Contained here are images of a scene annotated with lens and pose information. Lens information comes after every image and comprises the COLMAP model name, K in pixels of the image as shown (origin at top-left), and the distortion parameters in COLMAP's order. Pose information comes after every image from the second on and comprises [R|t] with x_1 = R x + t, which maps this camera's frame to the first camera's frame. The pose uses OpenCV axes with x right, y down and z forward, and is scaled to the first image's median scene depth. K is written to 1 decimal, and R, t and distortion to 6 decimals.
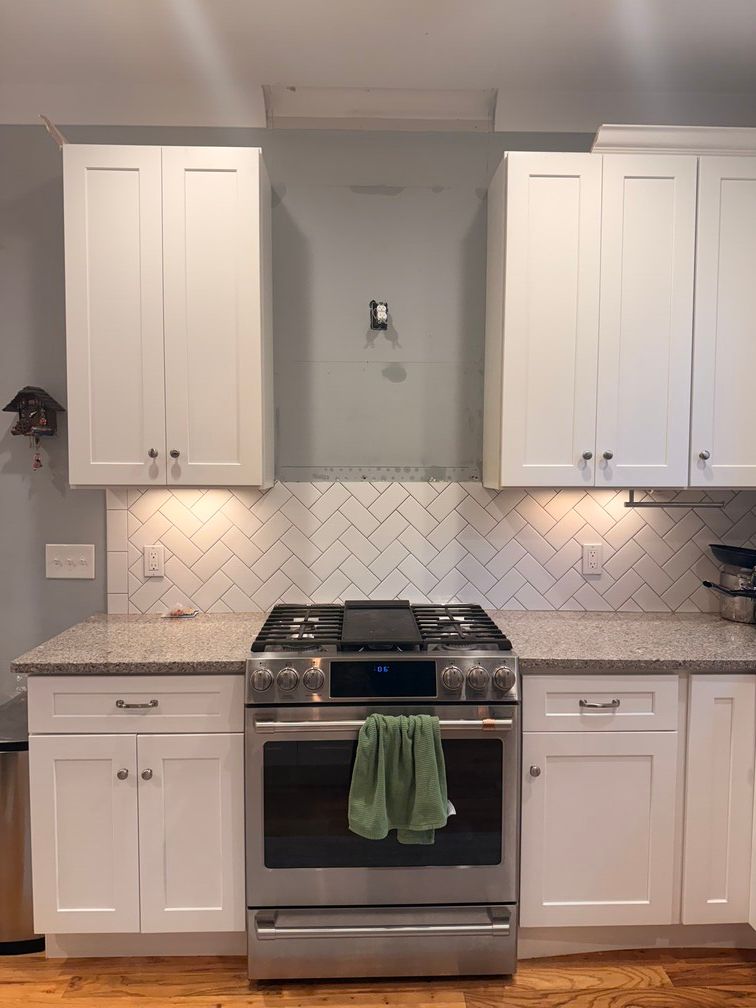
lens RADIAL K [[681.6, 0, 378.0], [0, 681.6, 504.0], [0, 0, 1]] dist [0.062483, -0.073823]
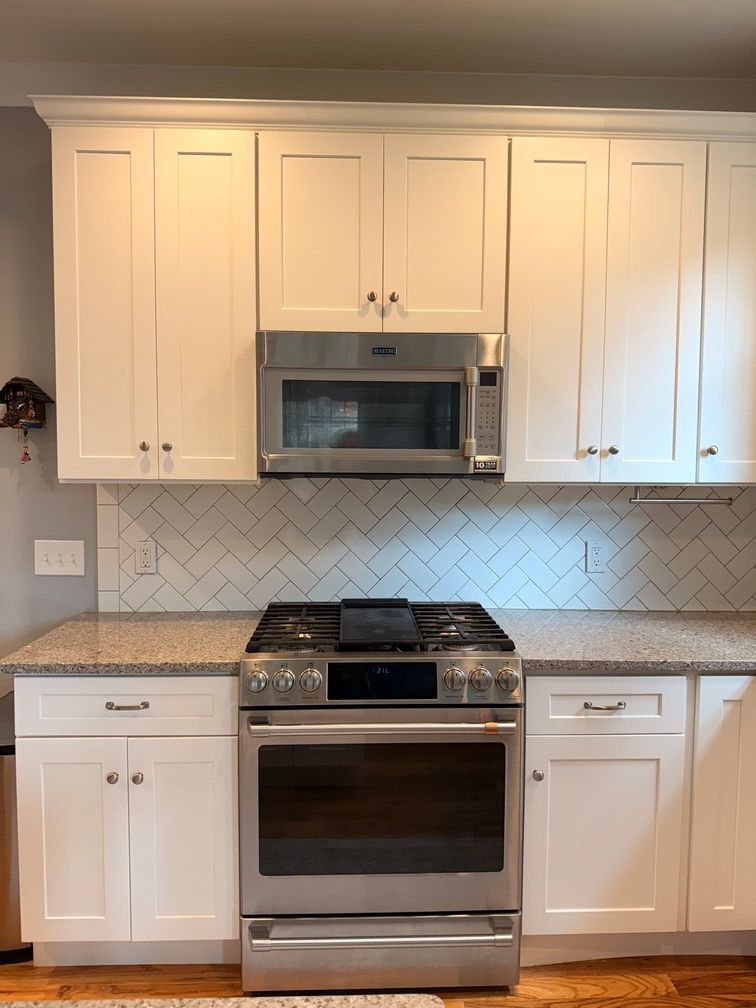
lens RADIAL K [[681.6, 0, 378.0], [0, 681.6, 504.0], [0, 0, 1]] dist [0.062483, -0.073823]
pose [[0.999983, 0.002639, 0.005173, -0.003811], [-0.002674, 0.999974, 0.006754, -0.000560], [-0.005155, -0.006768, 0.999964, 0.031045]]
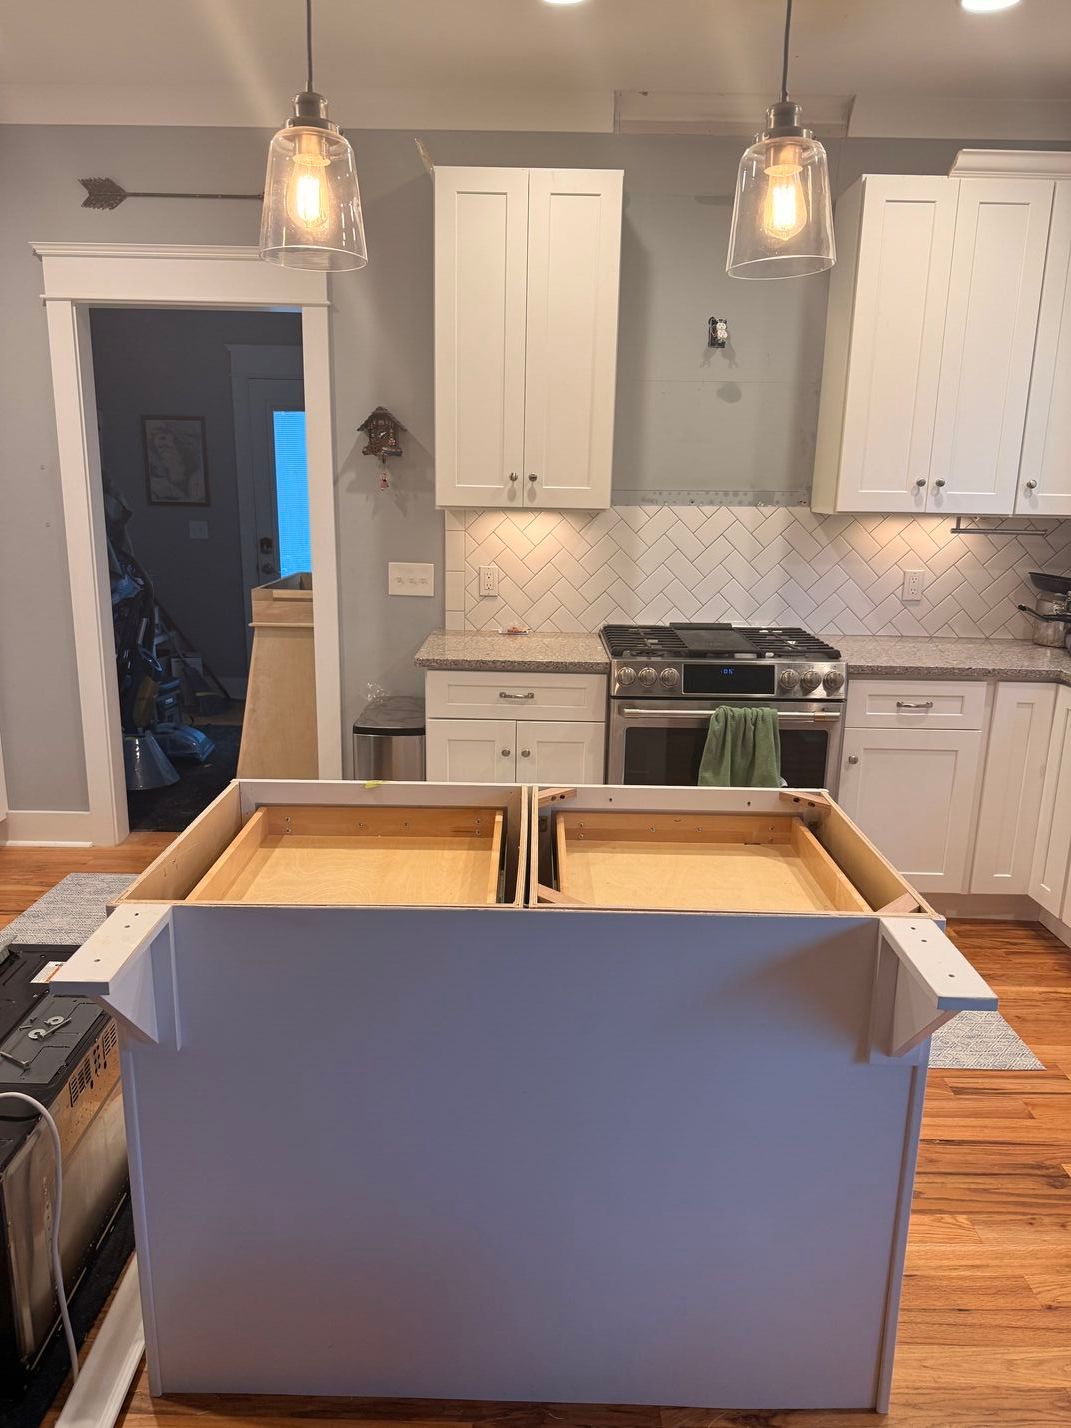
lens RADIAL K [[1015.2, 0, 520.7], [0, 1015.2, 717.9], [0, 0, 1]] dist [0.126860, -0.221728]
pose [[0.999405, 0.021575, -0.026903, -0.276960], [-0.016557, 0.984522, 0.174475, 0.020182], [0.030251, -0.173926, 0.984294, -0.687570]]
